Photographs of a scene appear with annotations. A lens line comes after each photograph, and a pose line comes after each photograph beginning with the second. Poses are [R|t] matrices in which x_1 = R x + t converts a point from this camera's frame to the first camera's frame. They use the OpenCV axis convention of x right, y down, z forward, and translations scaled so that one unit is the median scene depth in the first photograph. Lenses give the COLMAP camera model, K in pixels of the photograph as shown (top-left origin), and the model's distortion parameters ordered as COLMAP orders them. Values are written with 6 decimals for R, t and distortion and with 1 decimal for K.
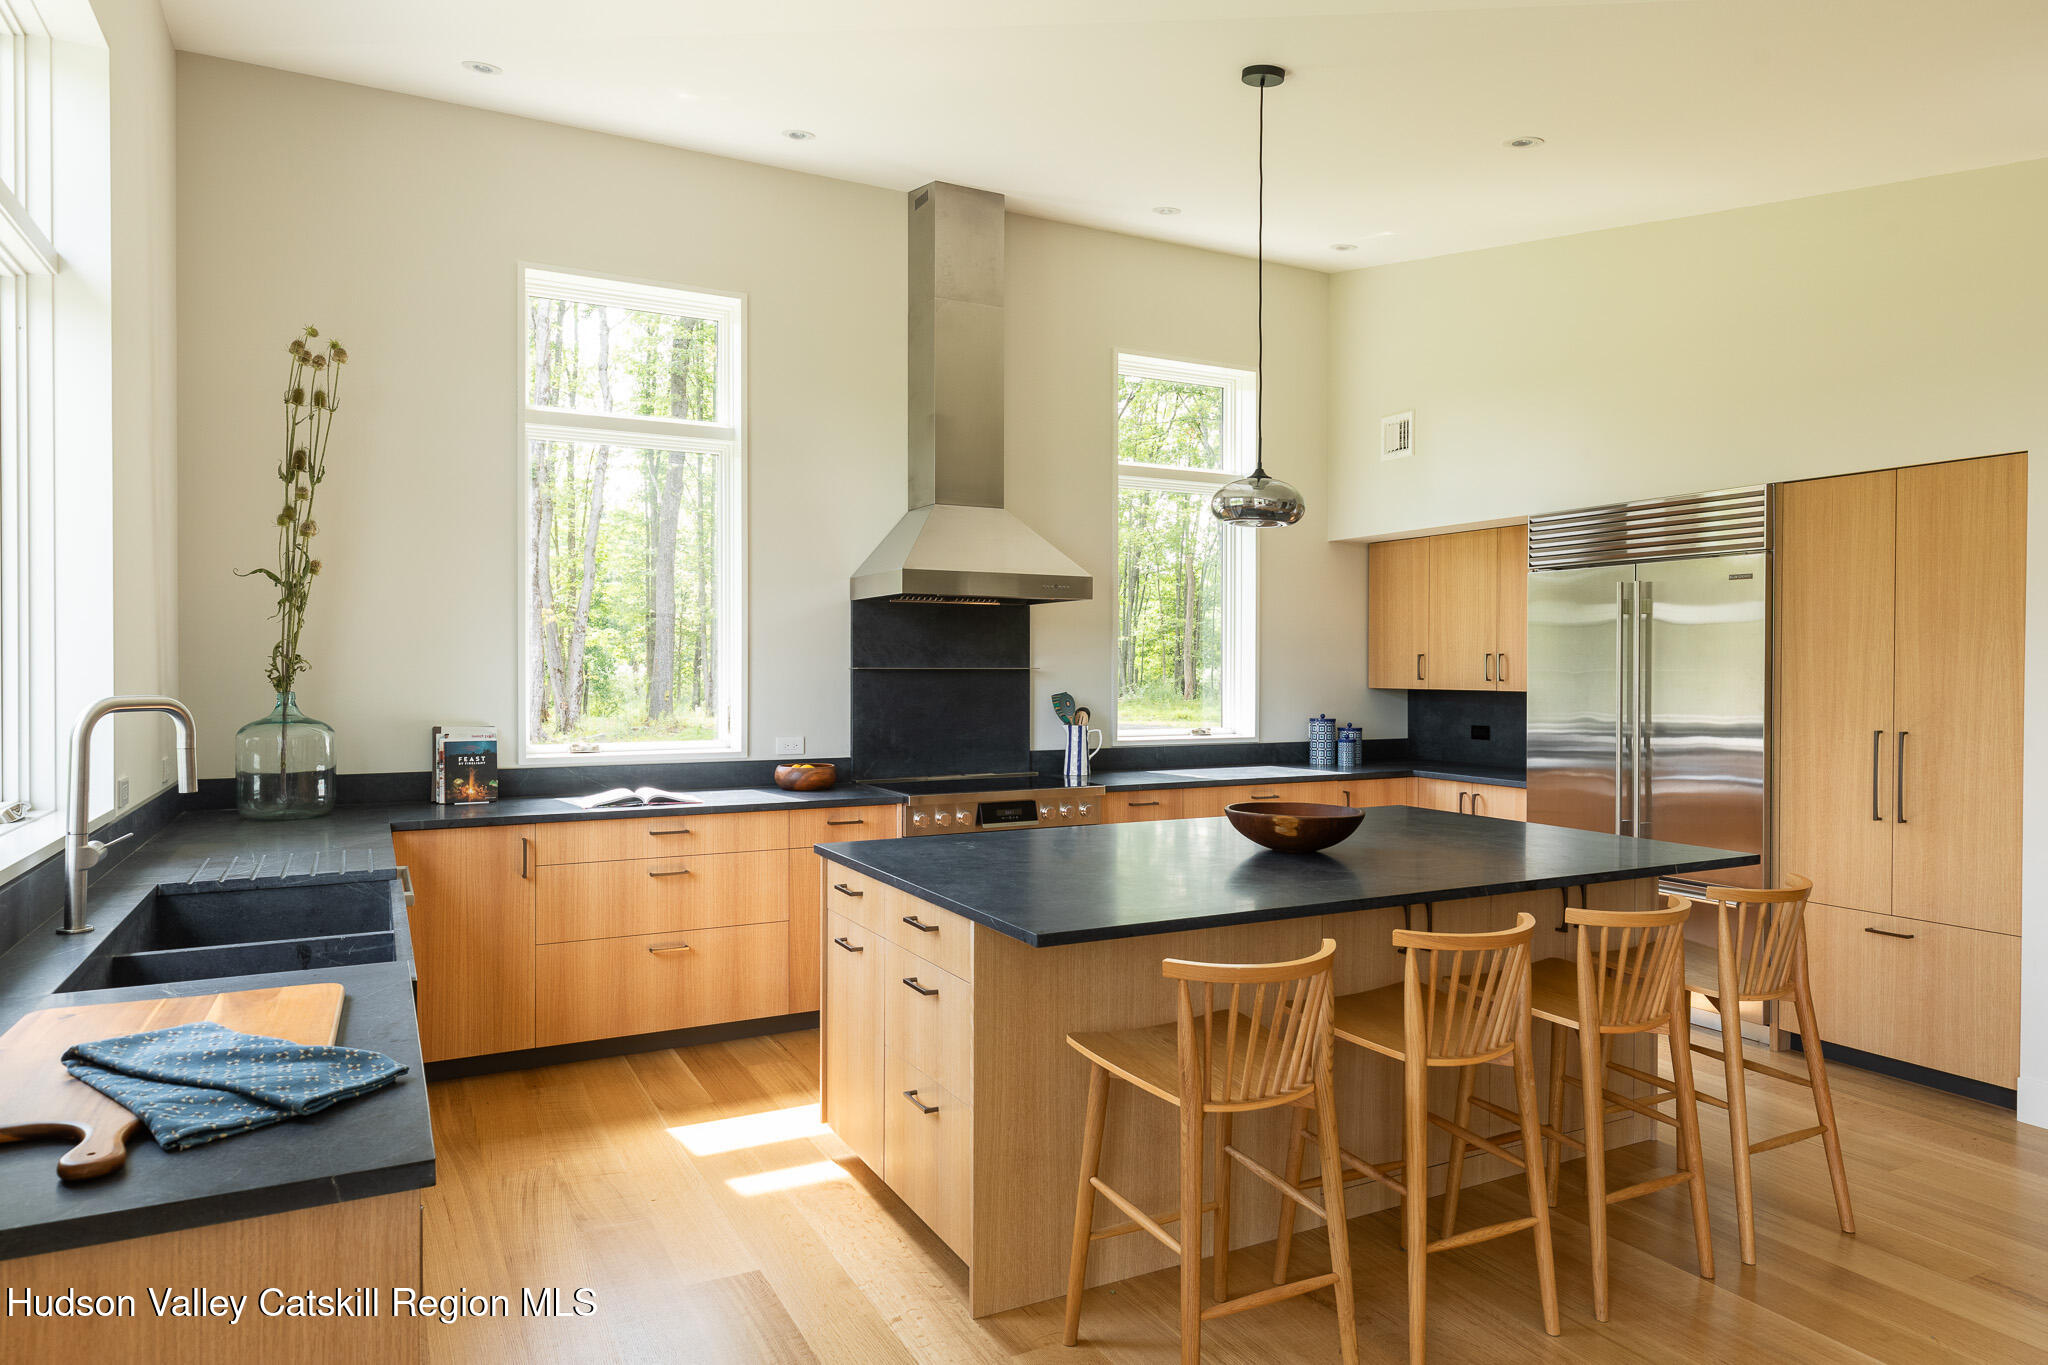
lens RADIAL K [[1231.8, 0, 1024.0], [0, 1231.8, 682.5], [0, 0, 1]] dist [-0.000588, -0.000862]
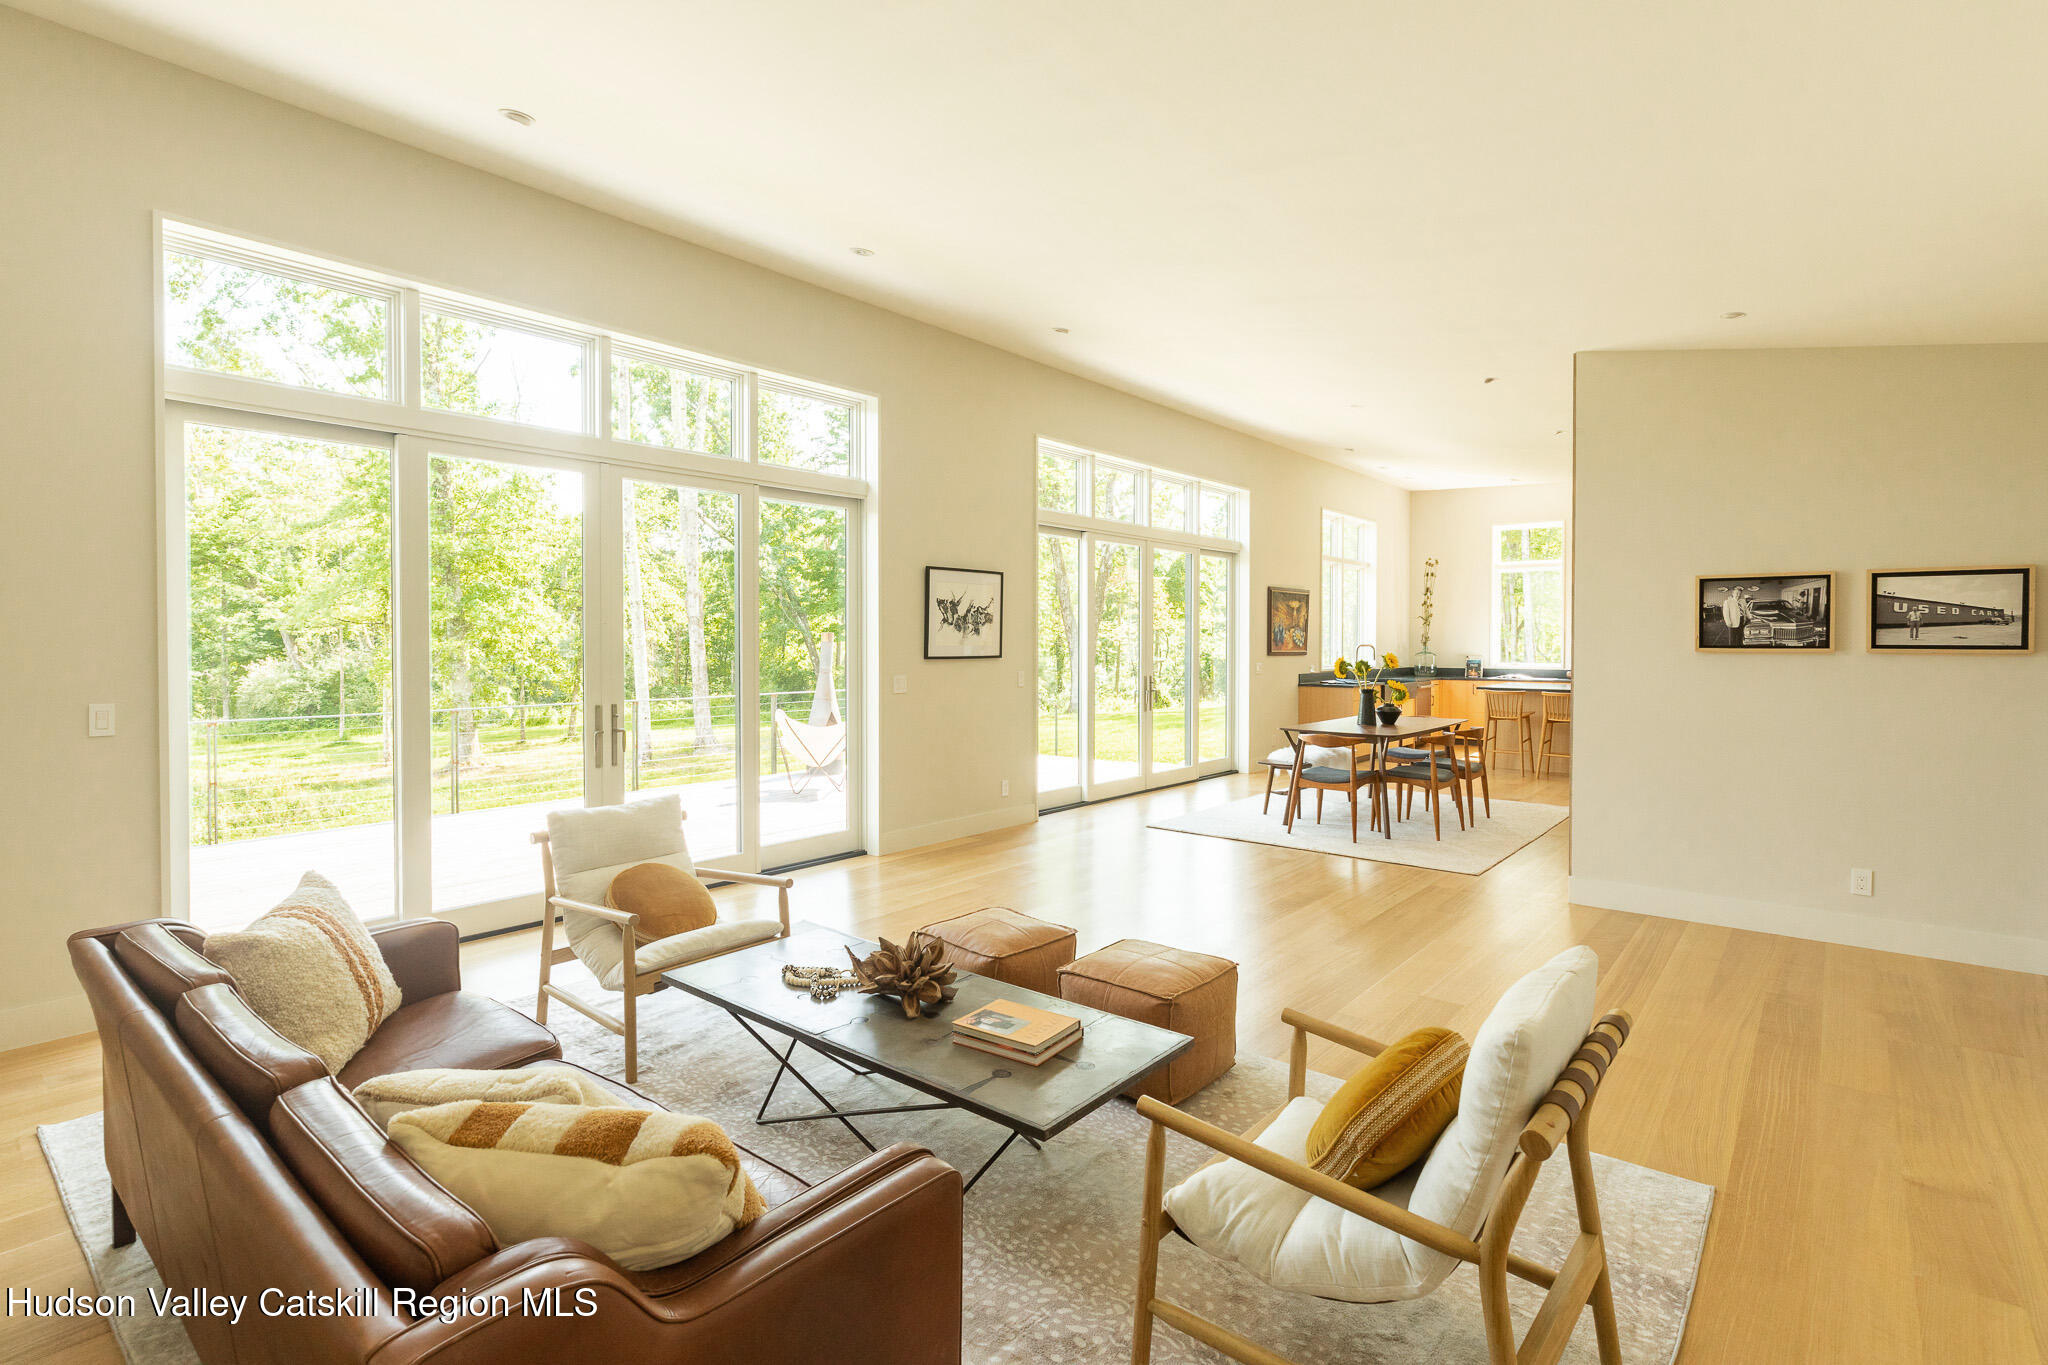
lens RADIAL K [[975.8, 0, 1025.2], [0, 975.8, 656.2], [0, 0, 1]] dist [0.001343, -0.000002]
pose [[0.378129, 0.012864, -0.925664, 1.712224], [-0.012408, 0.999884, 0.008827, 0.027504], [0.925670, 0.008148, 0.378245, -1.321715]]
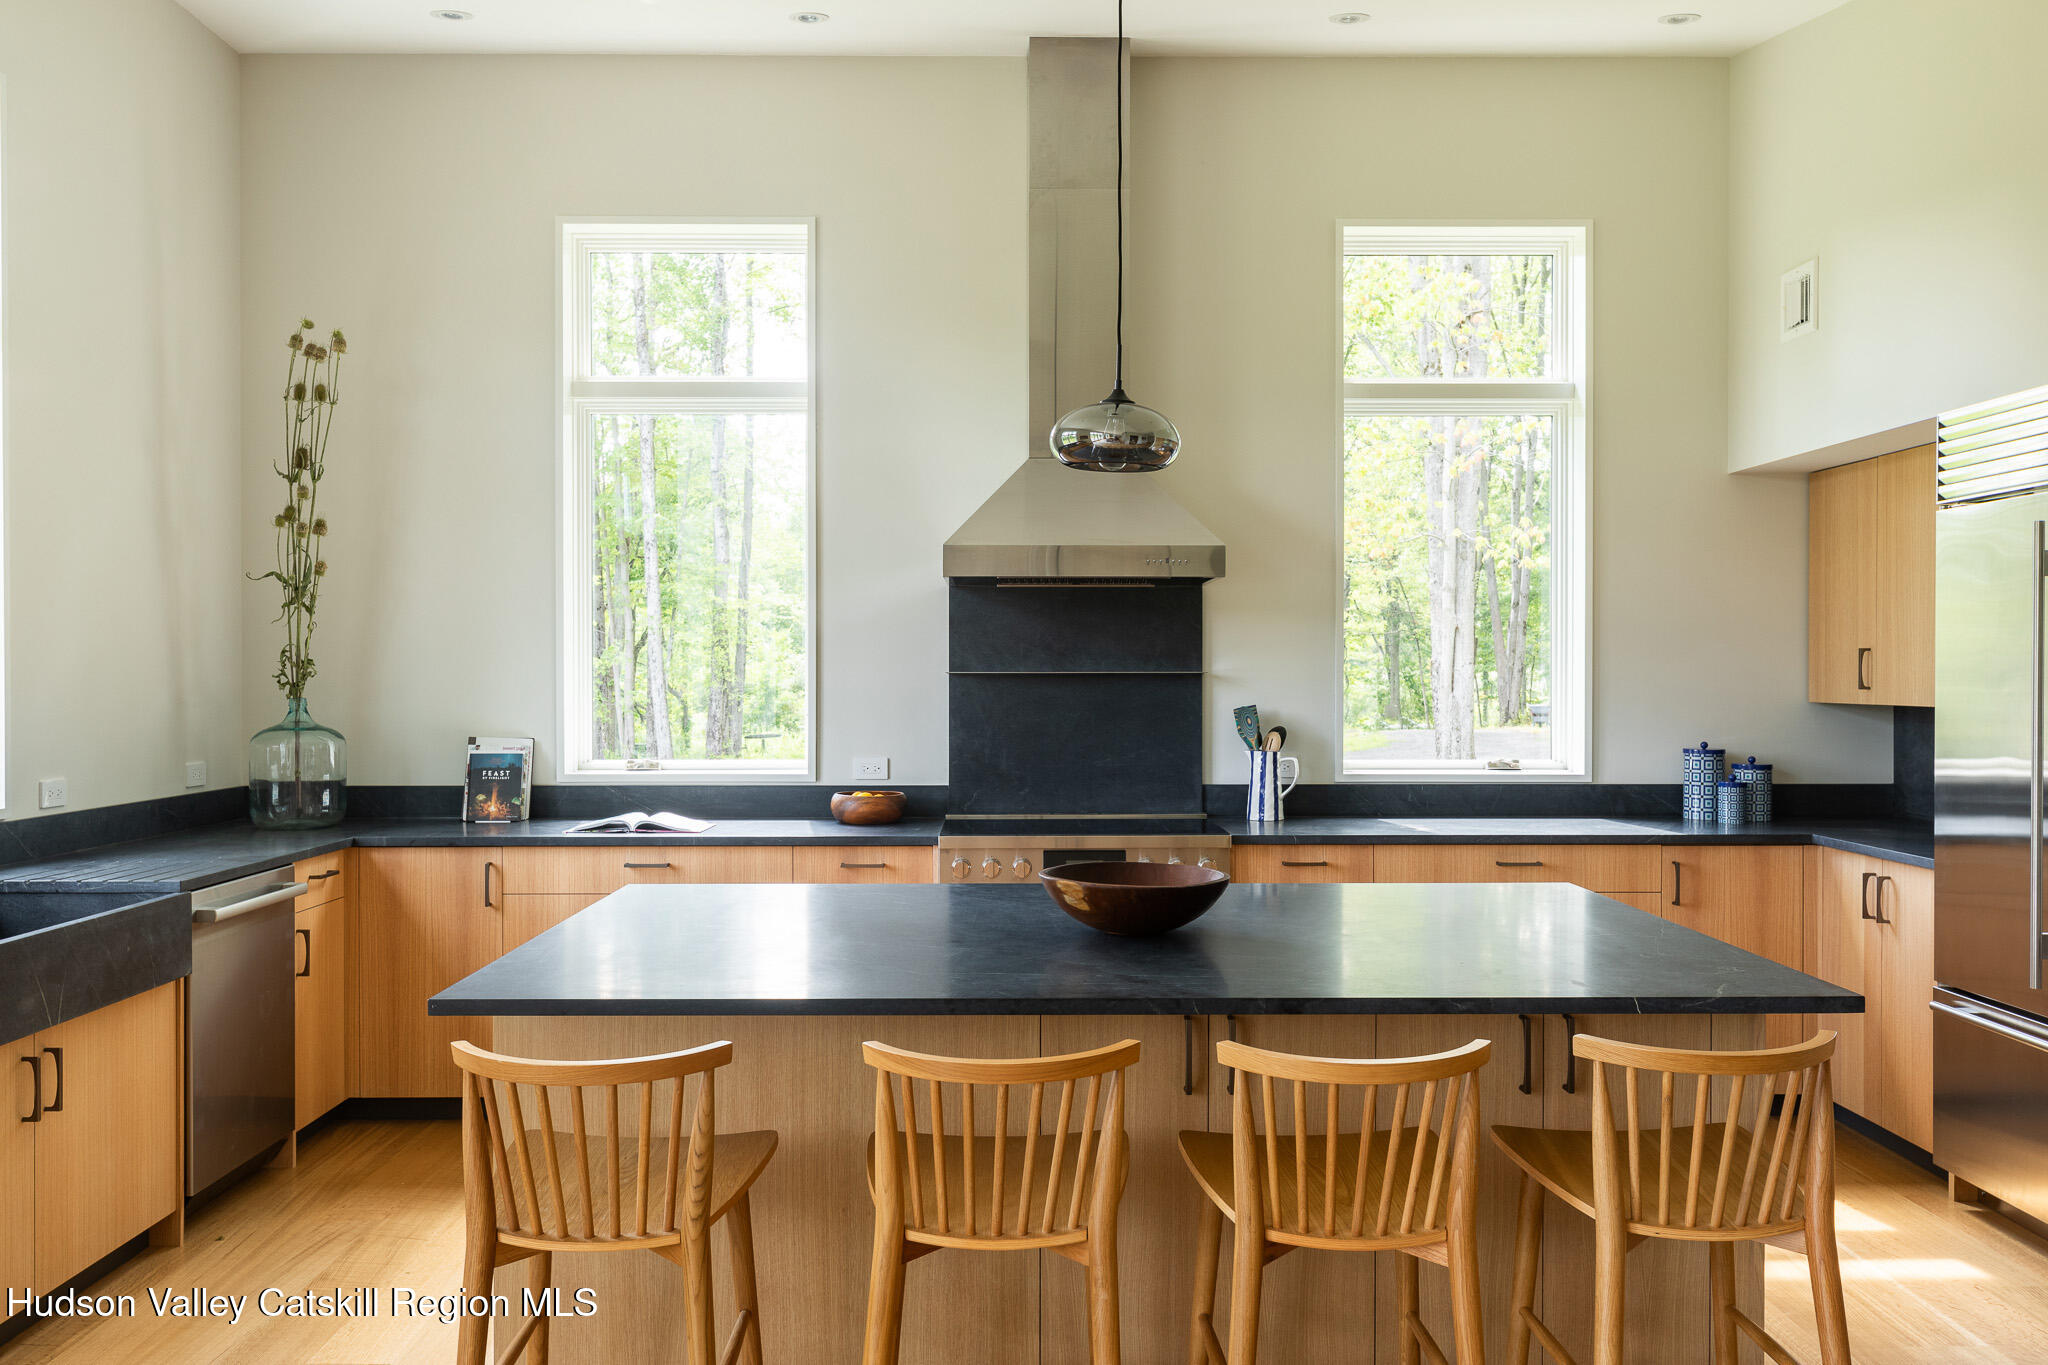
lens RADIAL K [[1615.8, 0, 1033.1], [0, 1615.8, 686.7], [0, 0, 1]] dist [-0.001879, -0.002144]
pose [[0.890325, 0.002429, -0.455319, 0.434538], [-0.003507, 0.999993, -0.001522, -0.001179], [0.455312, 0.002952, 0.890327, 0.117092]]
